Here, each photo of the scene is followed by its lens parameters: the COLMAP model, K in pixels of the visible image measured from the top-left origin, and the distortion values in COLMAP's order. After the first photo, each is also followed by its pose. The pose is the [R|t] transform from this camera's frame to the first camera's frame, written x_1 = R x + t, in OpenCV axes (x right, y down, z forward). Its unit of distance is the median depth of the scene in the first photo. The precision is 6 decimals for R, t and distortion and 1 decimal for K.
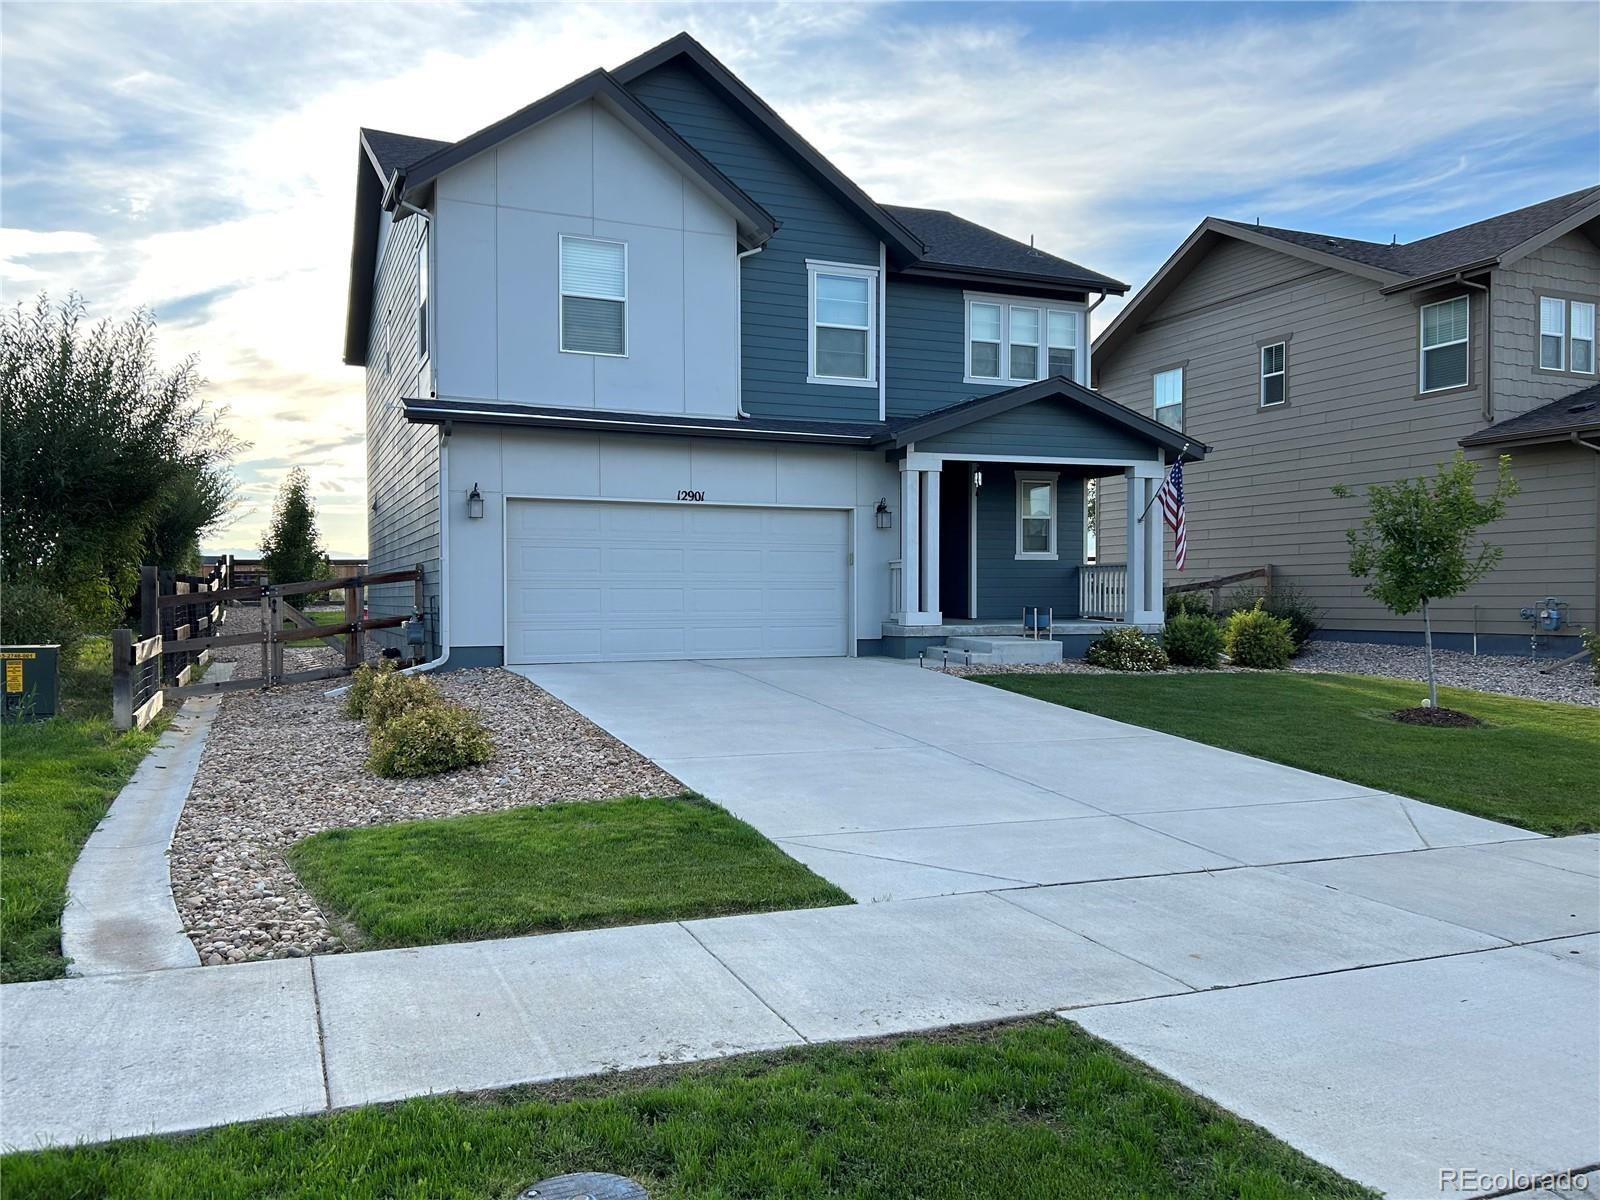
lens RADIAL K [[1208.5, 0, 794.0], [0, 1208.5, 647.4], [0, 0, 1]] dist [0.084297, -0.124482]
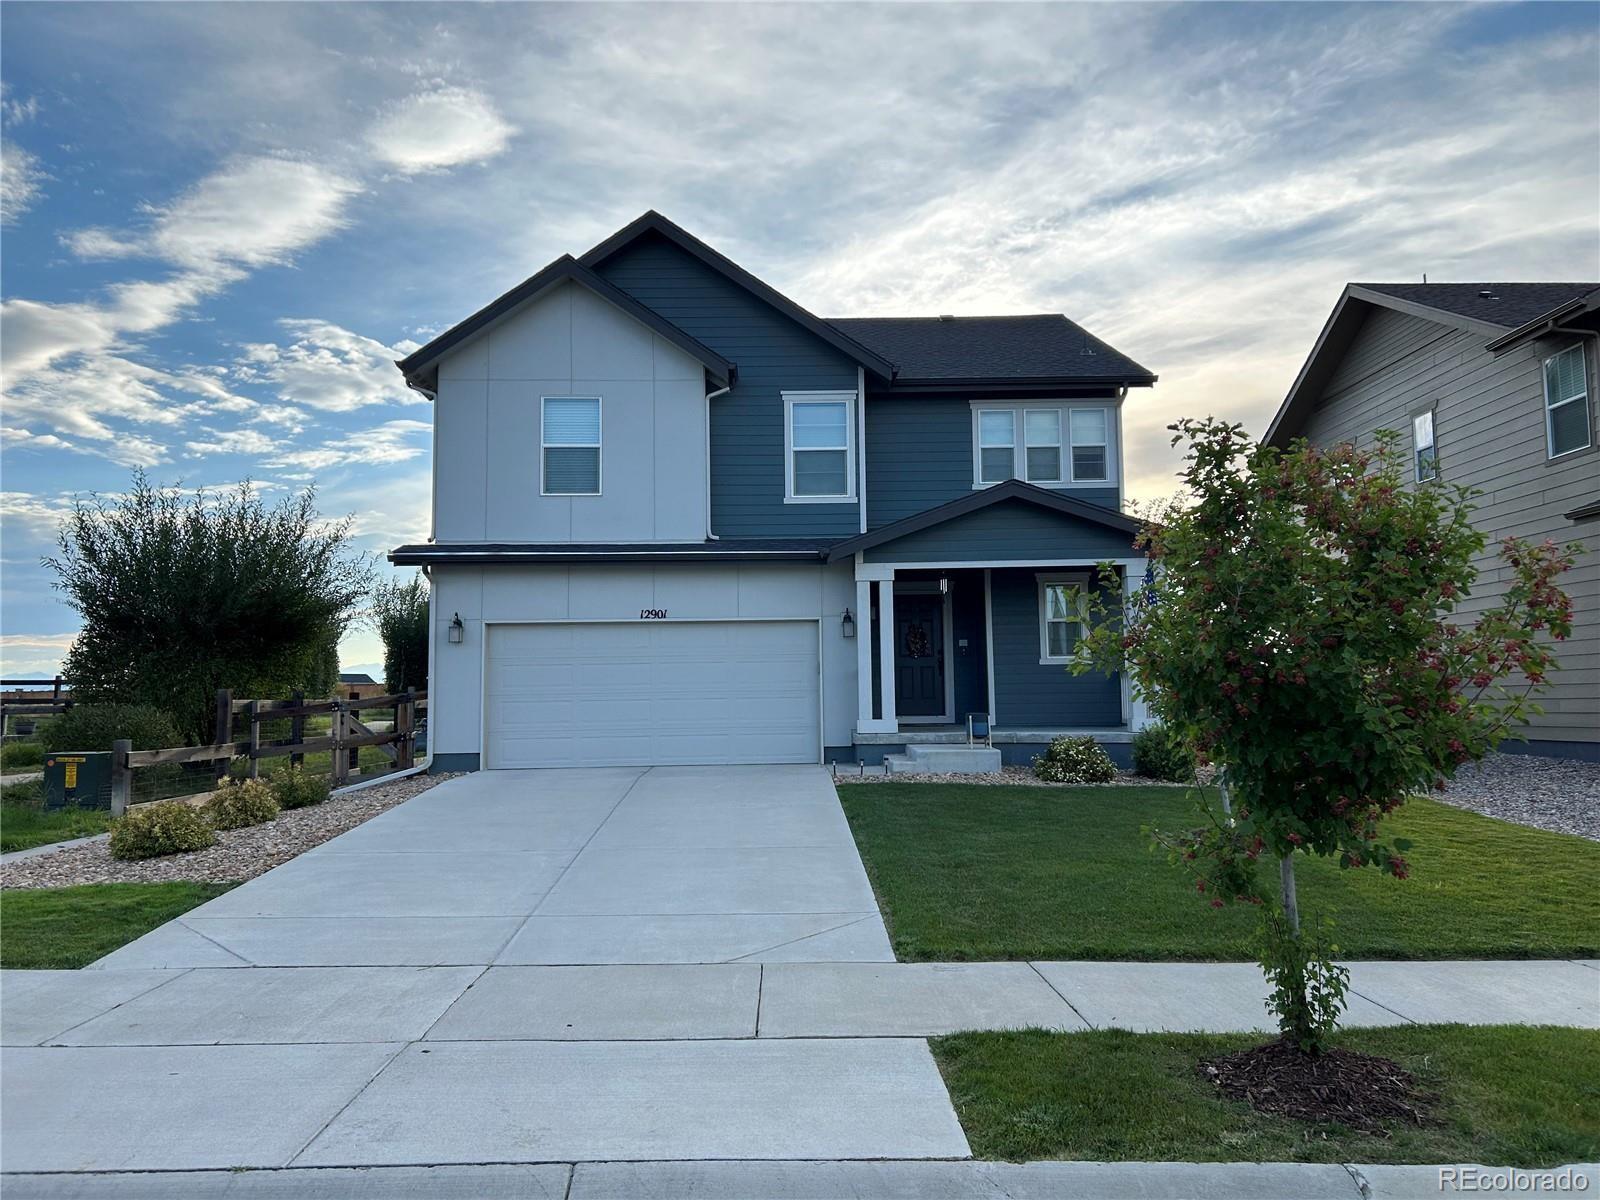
lens RADIAL K [[1230.7, 0, 800.0], [0, 1230.7, 600.0], [0, 0, 1]] dist [0.074177, -0.079251]
pose [[0.926460, -0.041442, -0.374106, 0.417603], [-0.004912, 0.992505, -0.122109, -0.002422], [0.376362, 0.114967, 0.919312, 0.023288]]
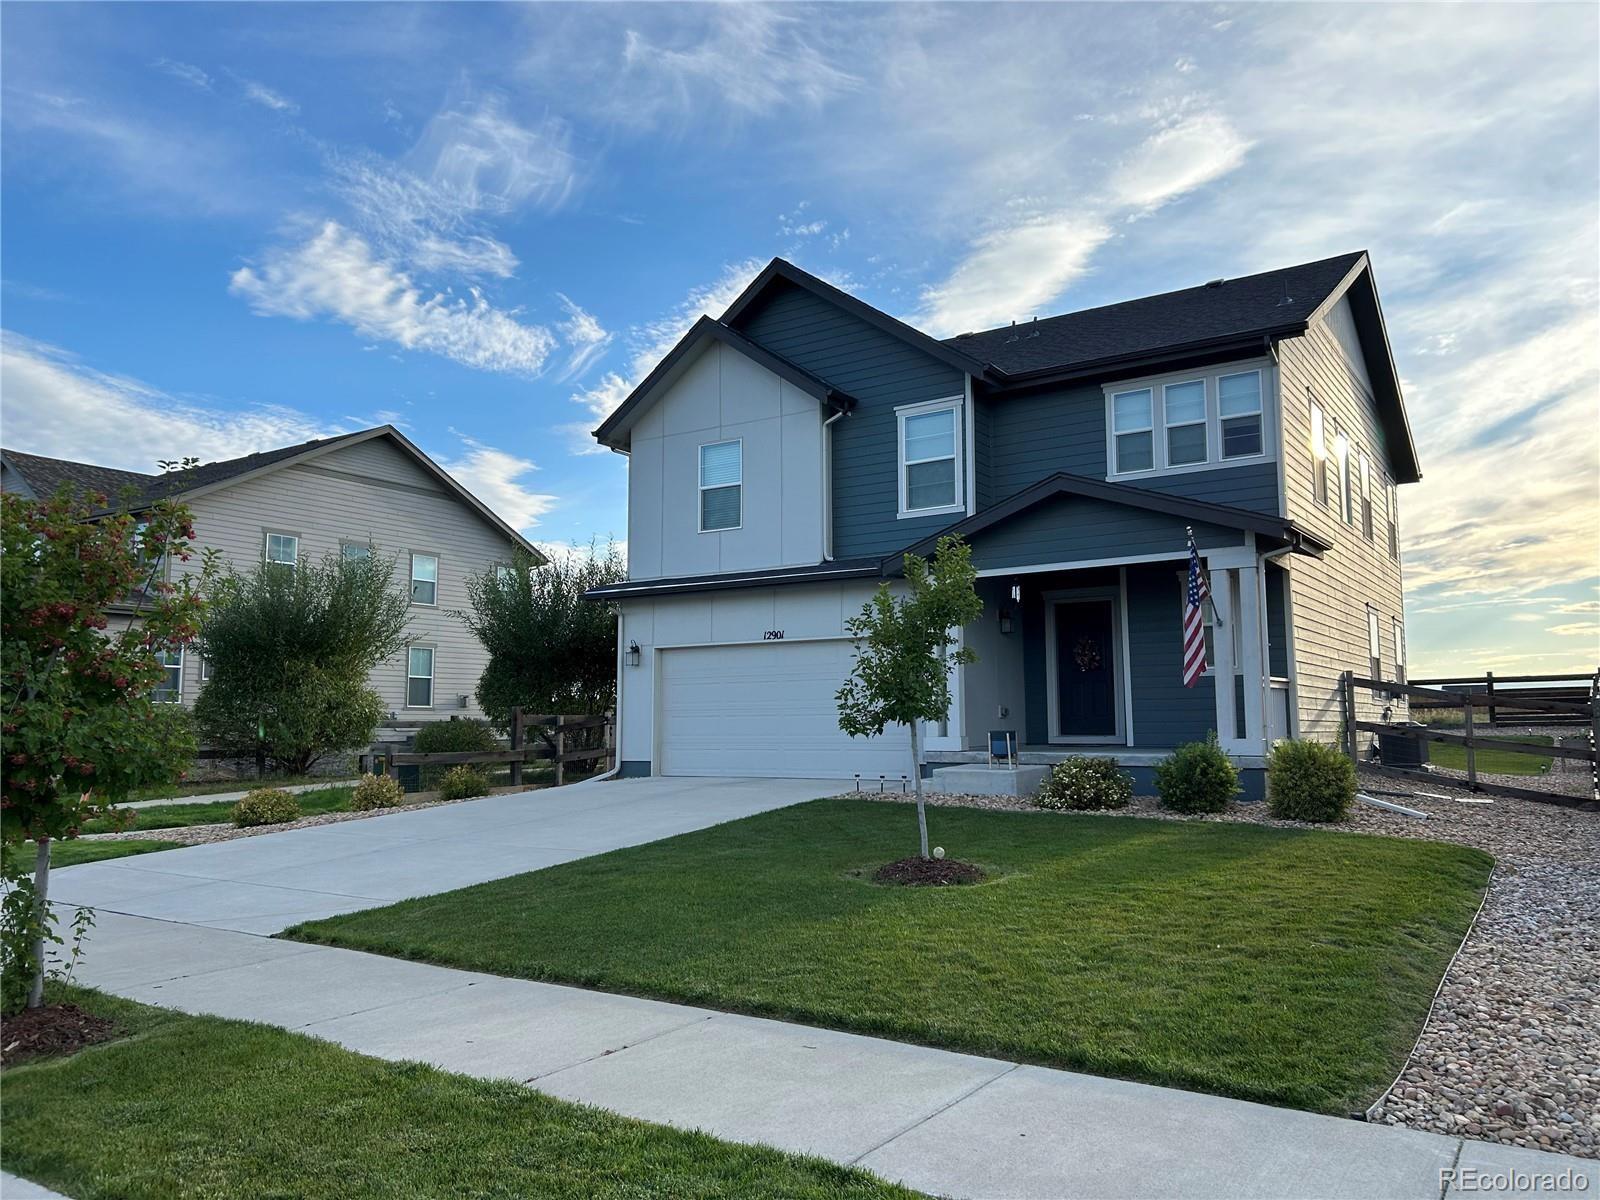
lens RADIAL K [[1232.6, 0, 766.3], [0, 1232.6, 602.9], [0, 0, 1]] dist [0.083978, 0.002291]
pose [[0.528213, -0.087994, -0.844540, 0.841824], [-0.033050, 0.991731, -0.124002, -0.007966], [0.848468, 0.093412, 0.520937, 0.343024]]
